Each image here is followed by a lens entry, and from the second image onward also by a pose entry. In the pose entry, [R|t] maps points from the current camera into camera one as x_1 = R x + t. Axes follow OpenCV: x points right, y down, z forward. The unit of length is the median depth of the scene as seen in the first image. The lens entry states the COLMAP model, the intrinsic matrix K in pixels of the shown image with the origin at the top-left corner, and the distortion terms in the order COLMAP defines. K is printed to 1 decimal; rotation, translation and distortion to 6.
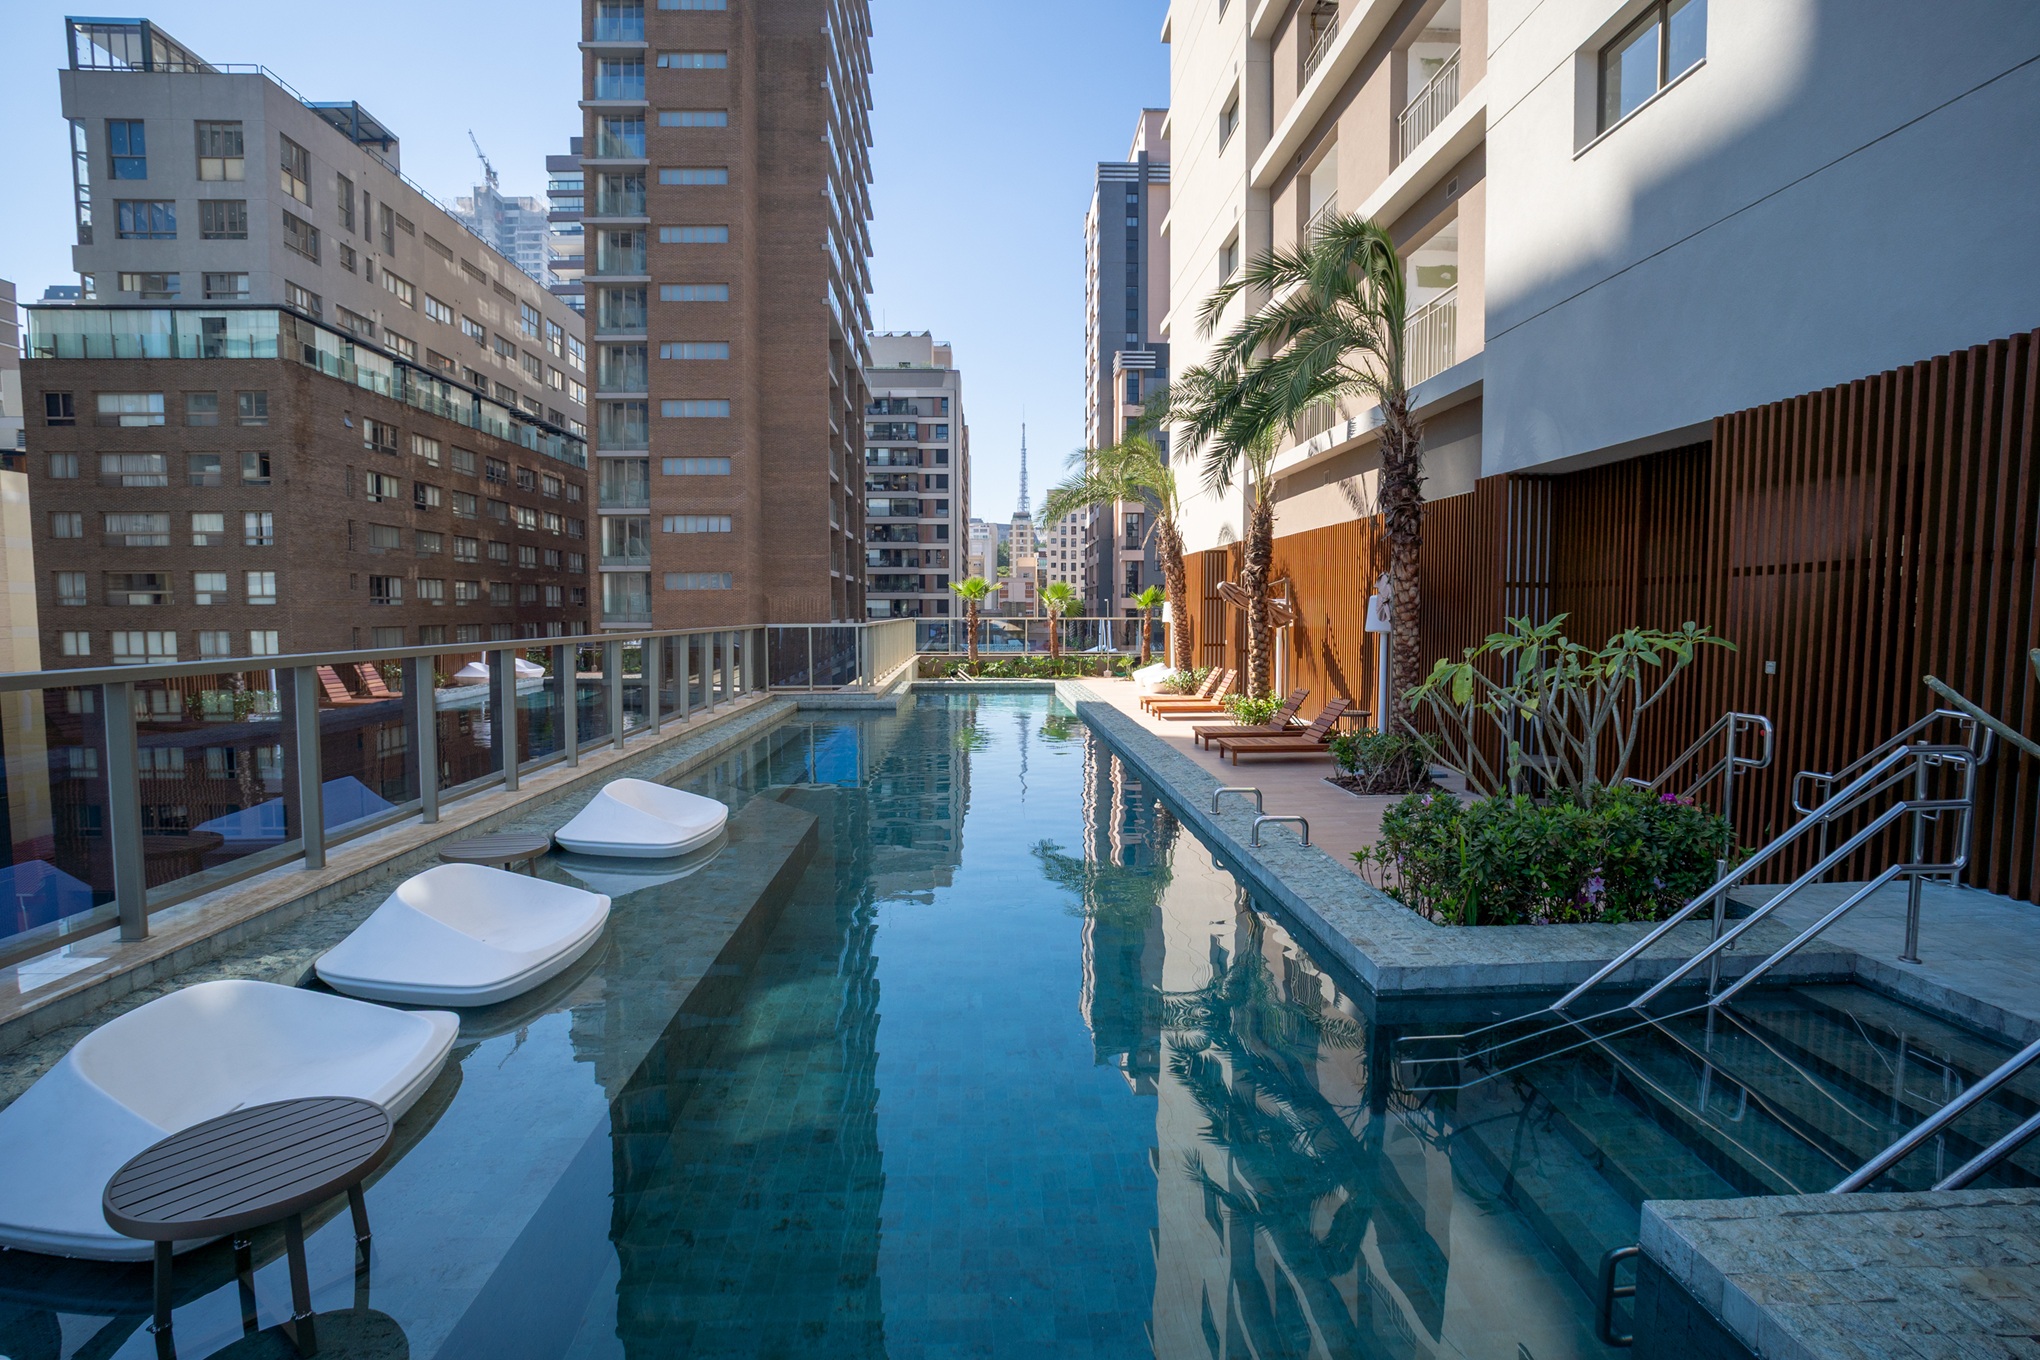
lens RADIAL K [[994.6, 0, 1020.5], [0, 994.6, 684.7], [0, 0, 1]] dist [-0.071775, 0.029702]
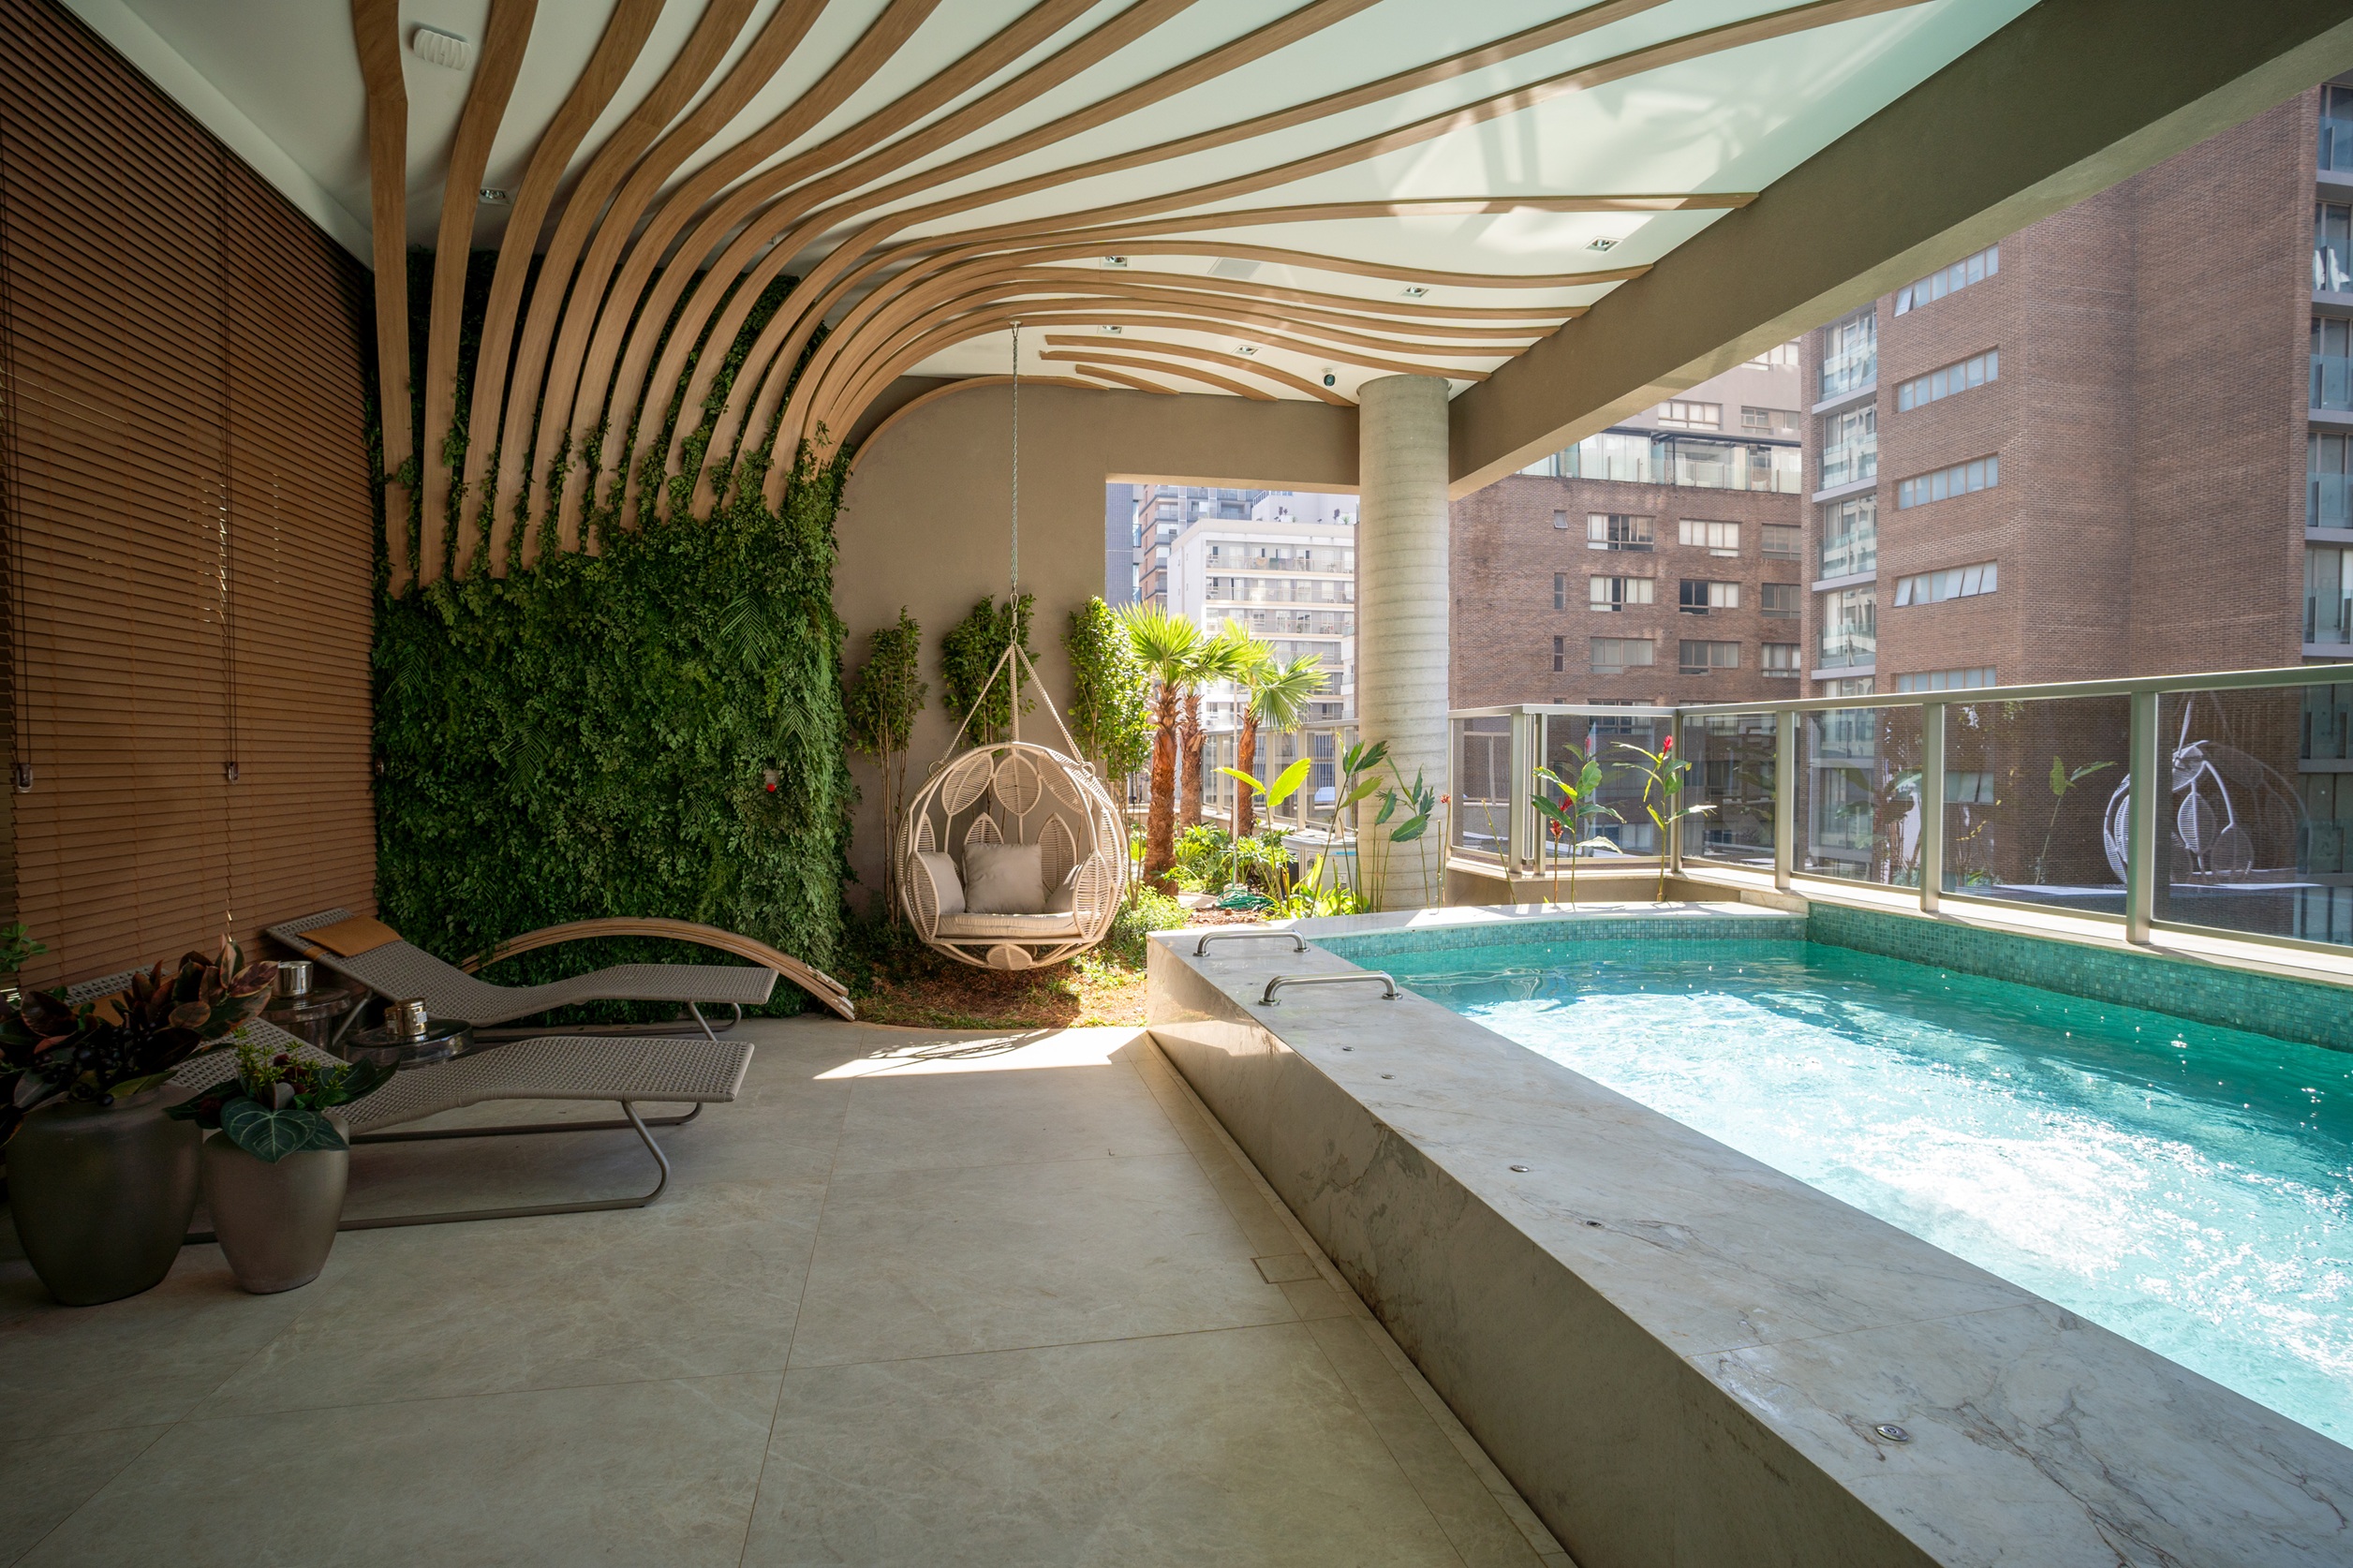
lens RADIAL K [[1147.2, 0, 1177.0], [0, 1147.2, 789.5], [0, 0, 1]] dist [-0.071775, 0.029702]
pose [[0.168116, 0.029167, -0.985336, 0.232493], [-0.072776, 0.997202, 0.017101, -0.025182], [0.983077, 0.068834, 0.169769, 0.468247]]
